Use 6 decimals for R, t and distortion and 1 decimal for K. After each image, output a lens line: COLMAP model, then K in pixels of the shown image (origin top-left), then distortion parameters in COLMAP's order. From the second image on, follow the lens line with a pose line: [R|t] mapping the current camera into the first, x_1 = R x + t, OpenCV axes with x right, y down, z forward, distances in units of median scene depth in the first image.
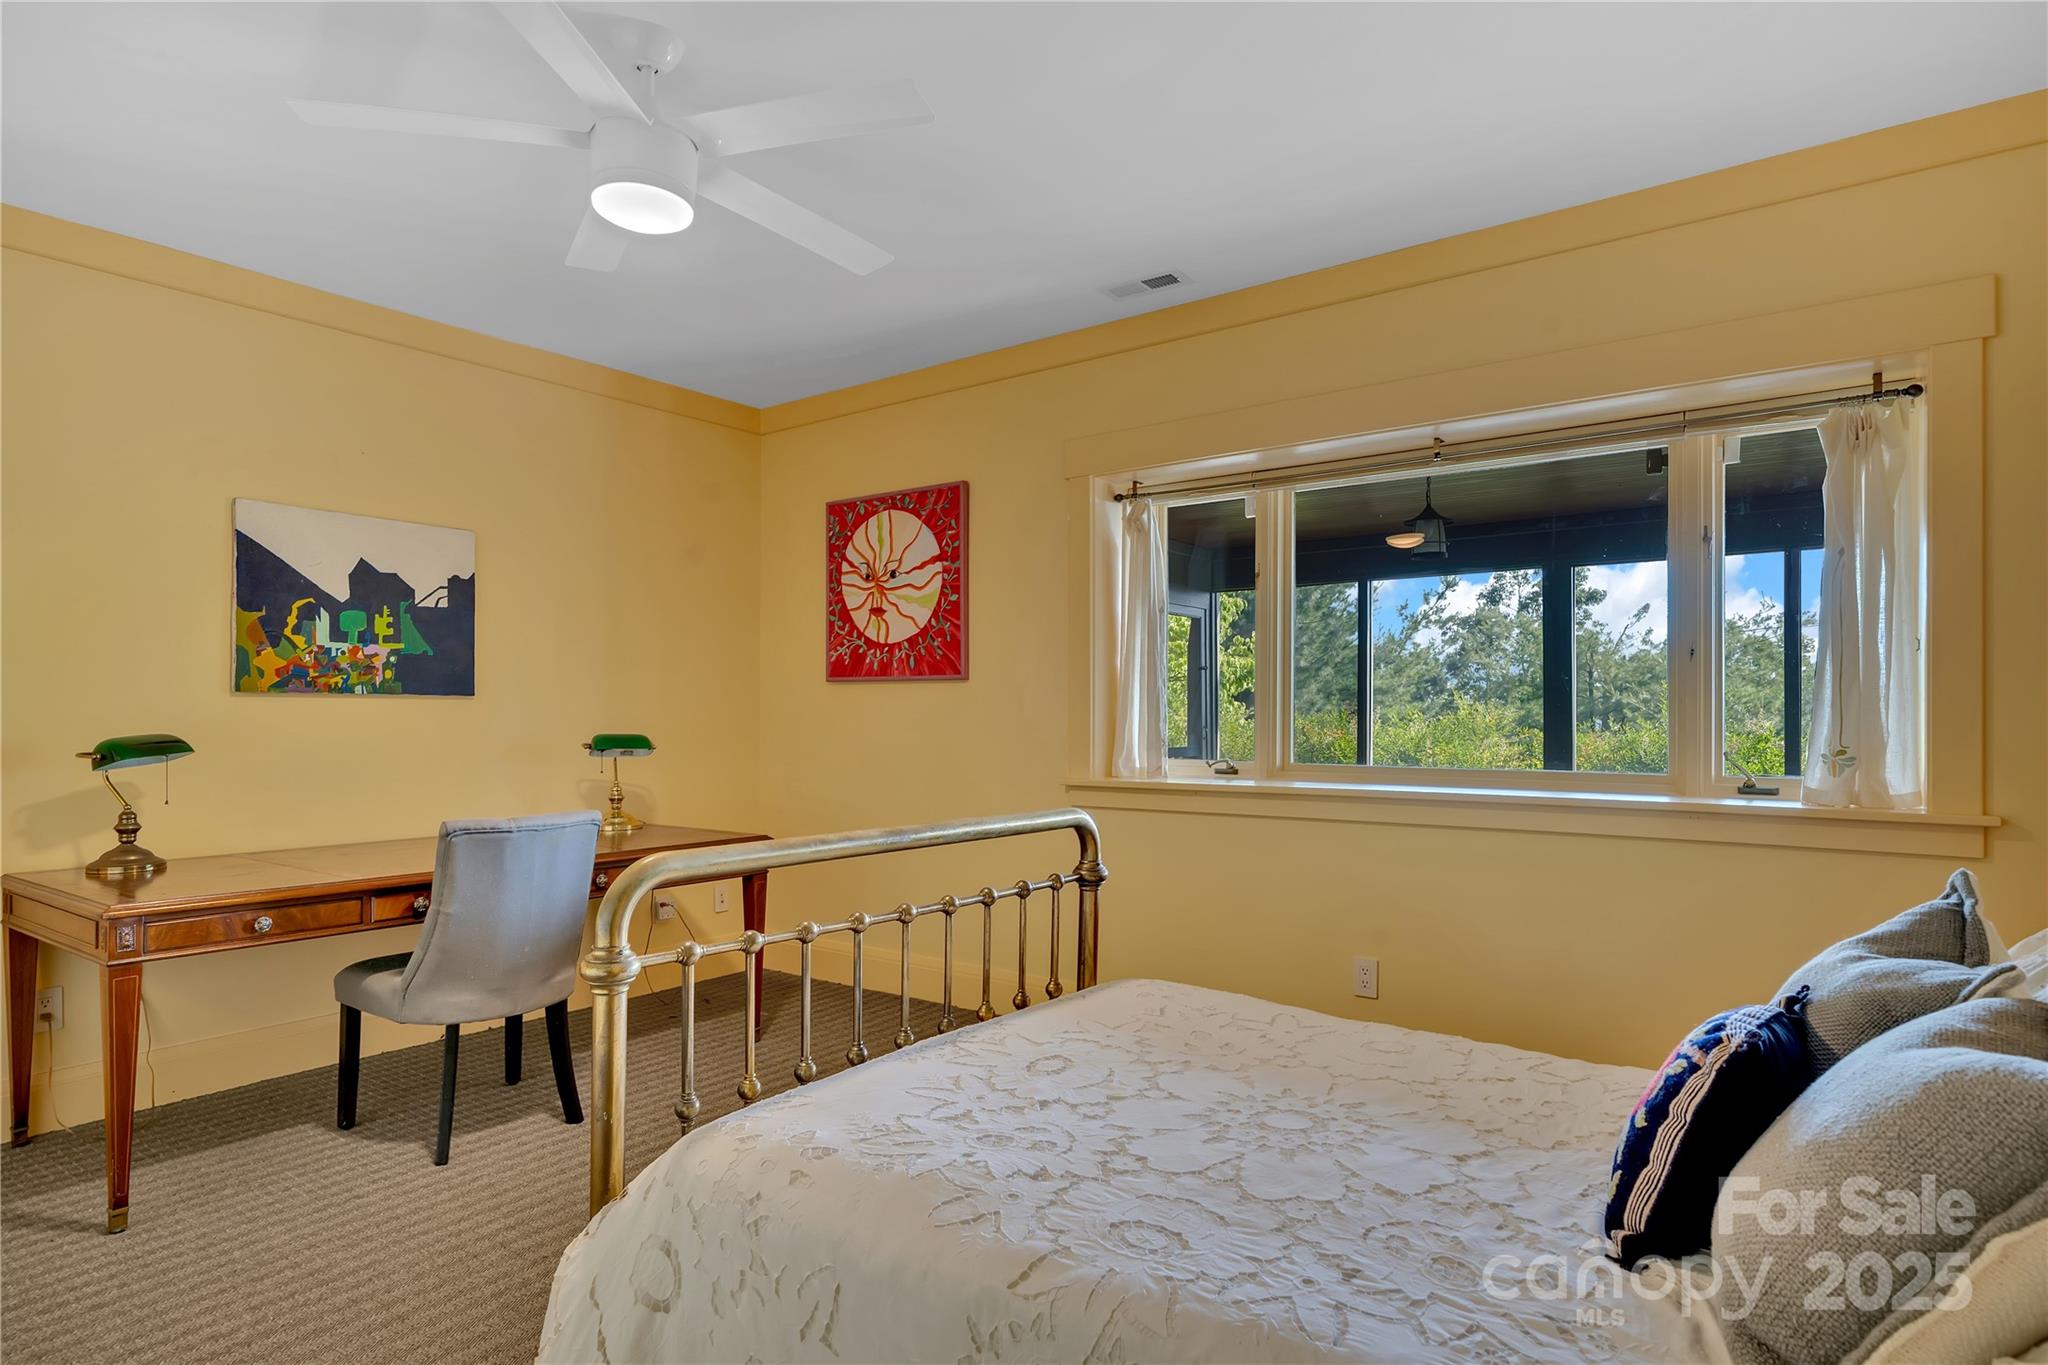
lens RADIAL K [[1152.0, 0, 1021.5], [0, 1152.0, 701.7], [0, 0, 1]] dist [-0.002649, -0.000190]
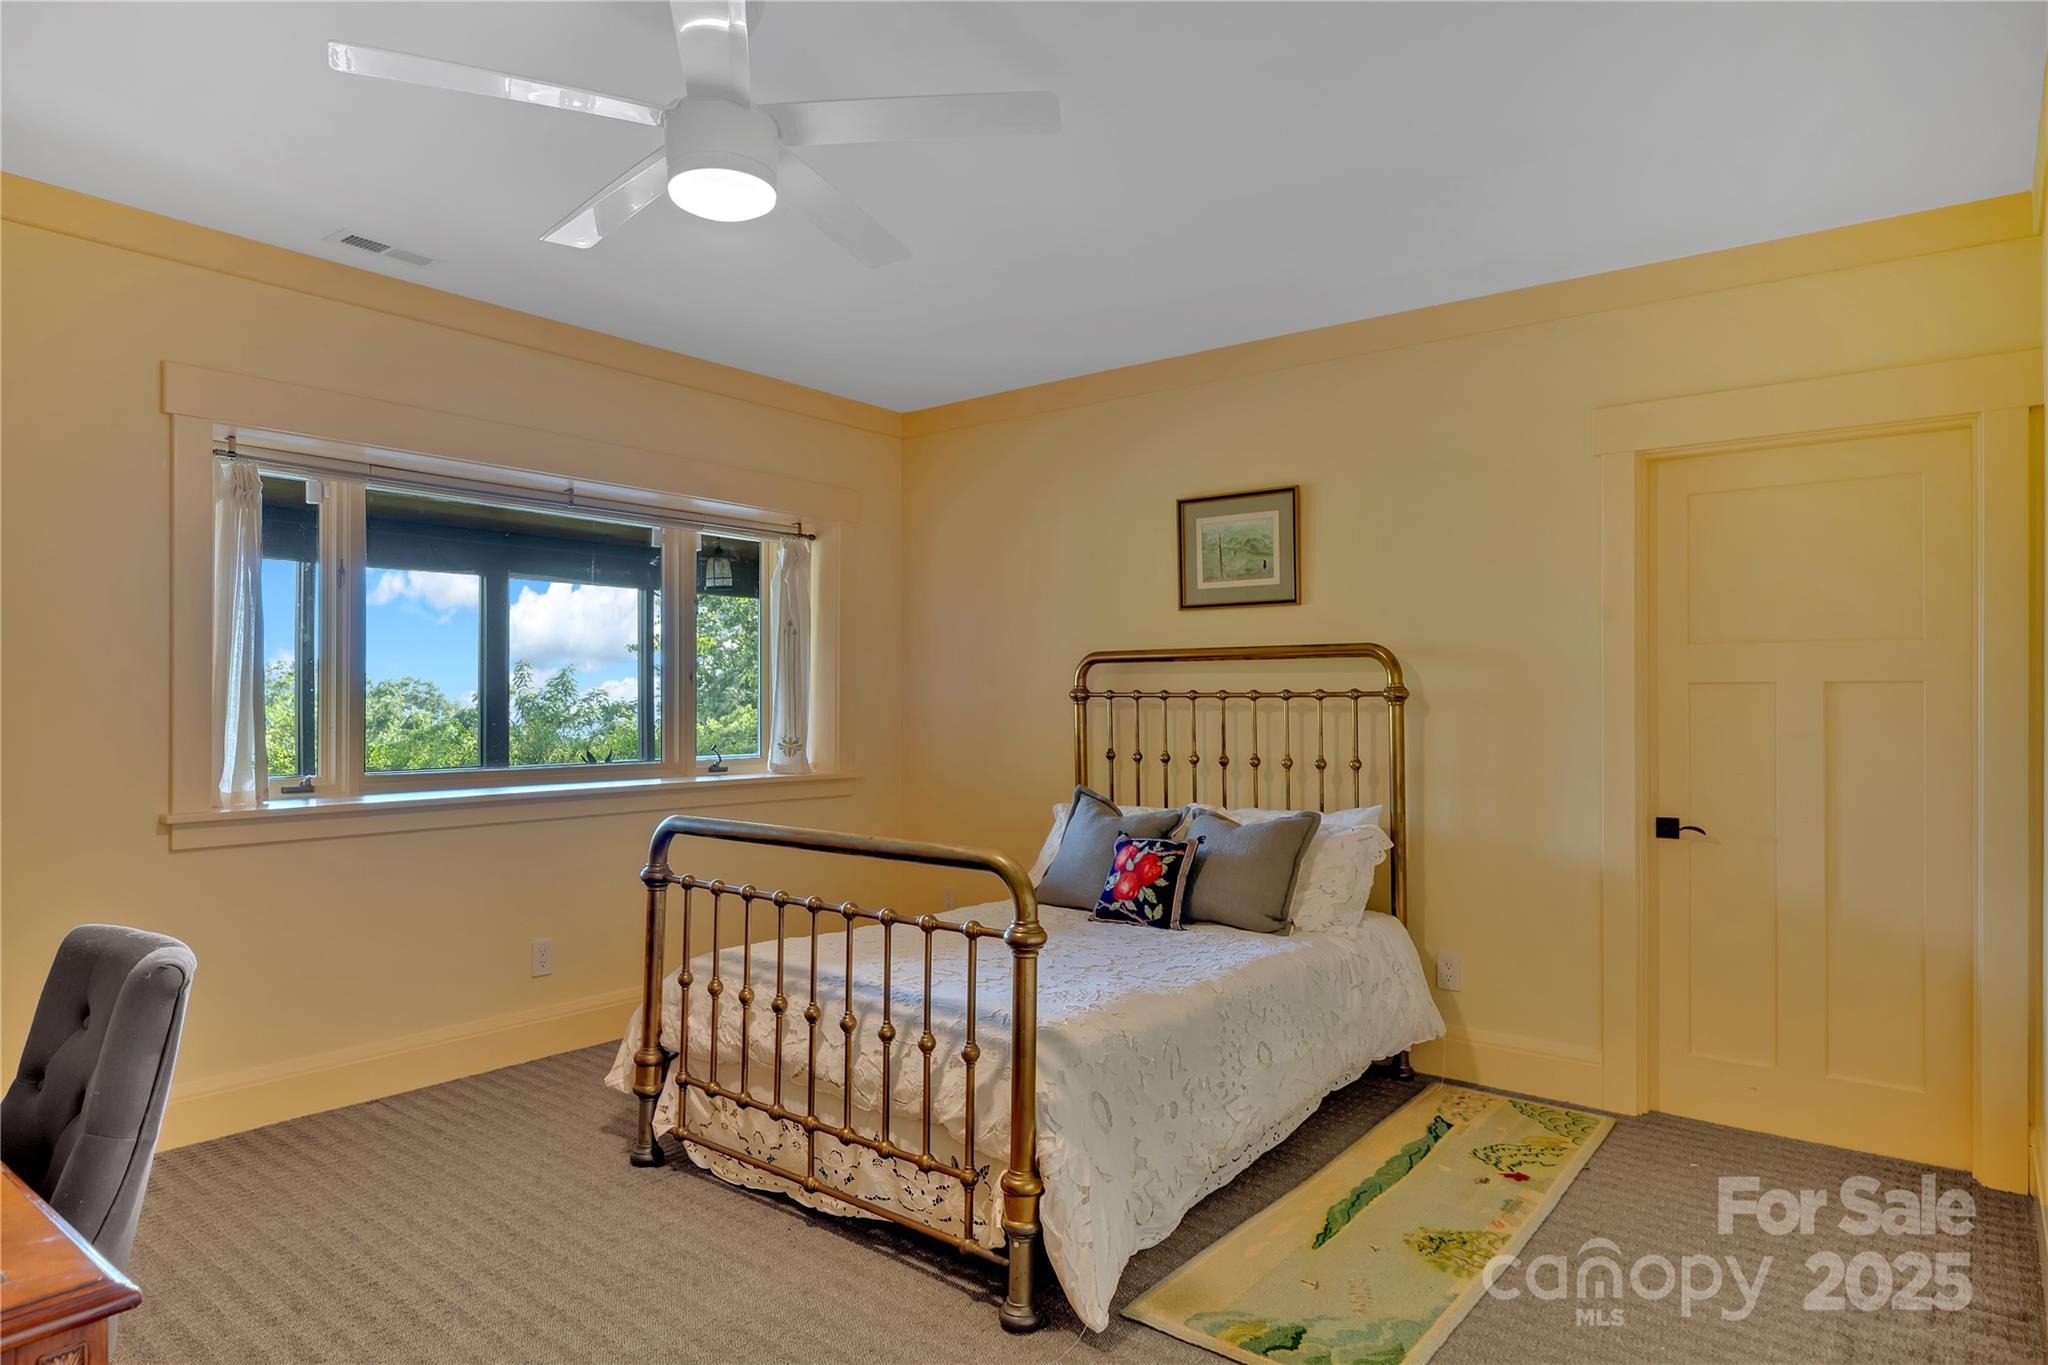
lens RADIAL K [[1152.0, 0, 1021.5], [0, 1152.0, 701.7], [0, 0, 1]] dist [-0.002649, -0.000190]
pose [[0.044706, 0.002746, 0.998996, -0.804390], [-0.005614, 0.999981, -0.002498, -0.010798], [-0.998984, -0.005497, 0.044720, 0.485303]]
